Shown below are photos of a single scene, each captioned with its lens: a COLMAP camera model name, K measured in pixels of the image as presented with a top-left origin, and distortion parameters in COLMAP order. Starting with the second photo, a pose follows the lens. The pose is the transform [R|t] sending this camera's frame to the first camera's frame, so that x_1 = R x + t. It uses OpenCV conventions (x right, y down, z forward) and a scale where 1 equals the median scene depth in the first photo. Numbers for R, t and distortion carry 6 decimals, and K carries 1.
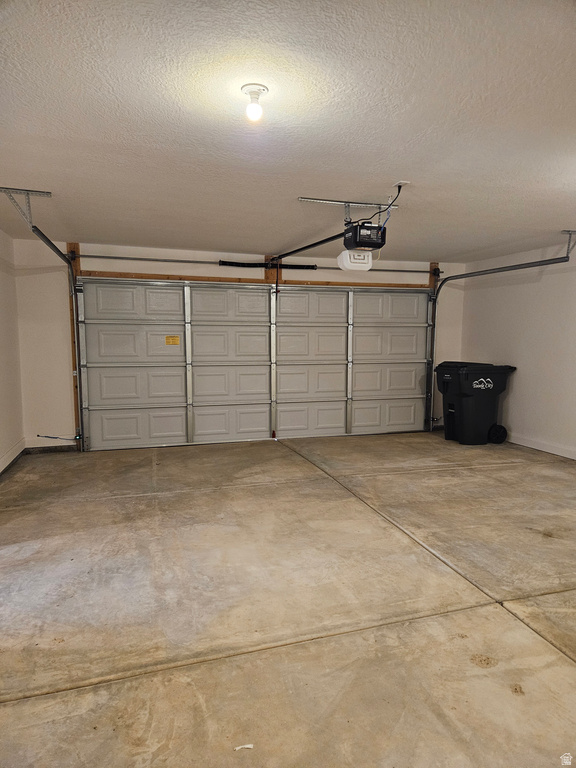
lens RADIAL K [[503.0, 0, 288.0], [0, 503.0, 384.0], [0, 0, 1]] dist [0.065865, -0.065426]
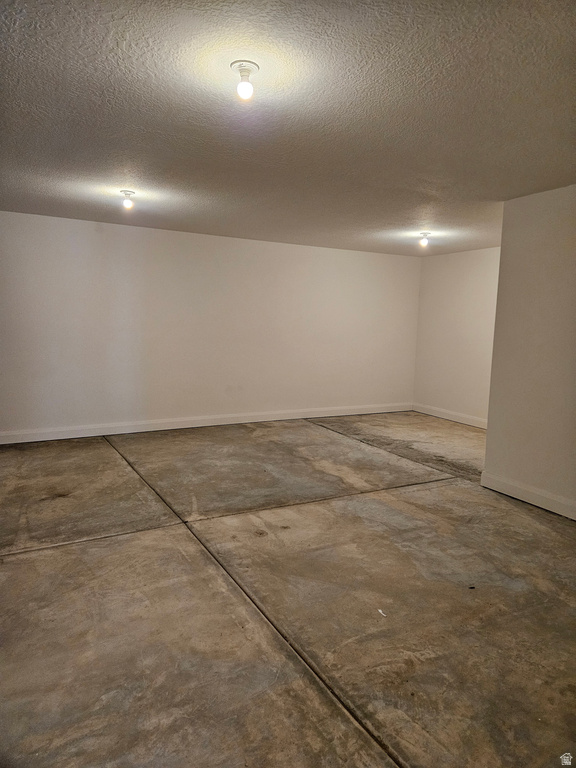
lens RADIAL K [[503.0, 0, 288.0], [0, 503.0, 384.0], [0, 0, 1]] dist [0.065865, -0.065426]
pose [[-0.175398, -0.142681, 0.974103, -0.991778], [0.075489, 0.984580, 0.157808, -0.131596], [-0.981599, 0.101213, -0.161923, 1.045676]]
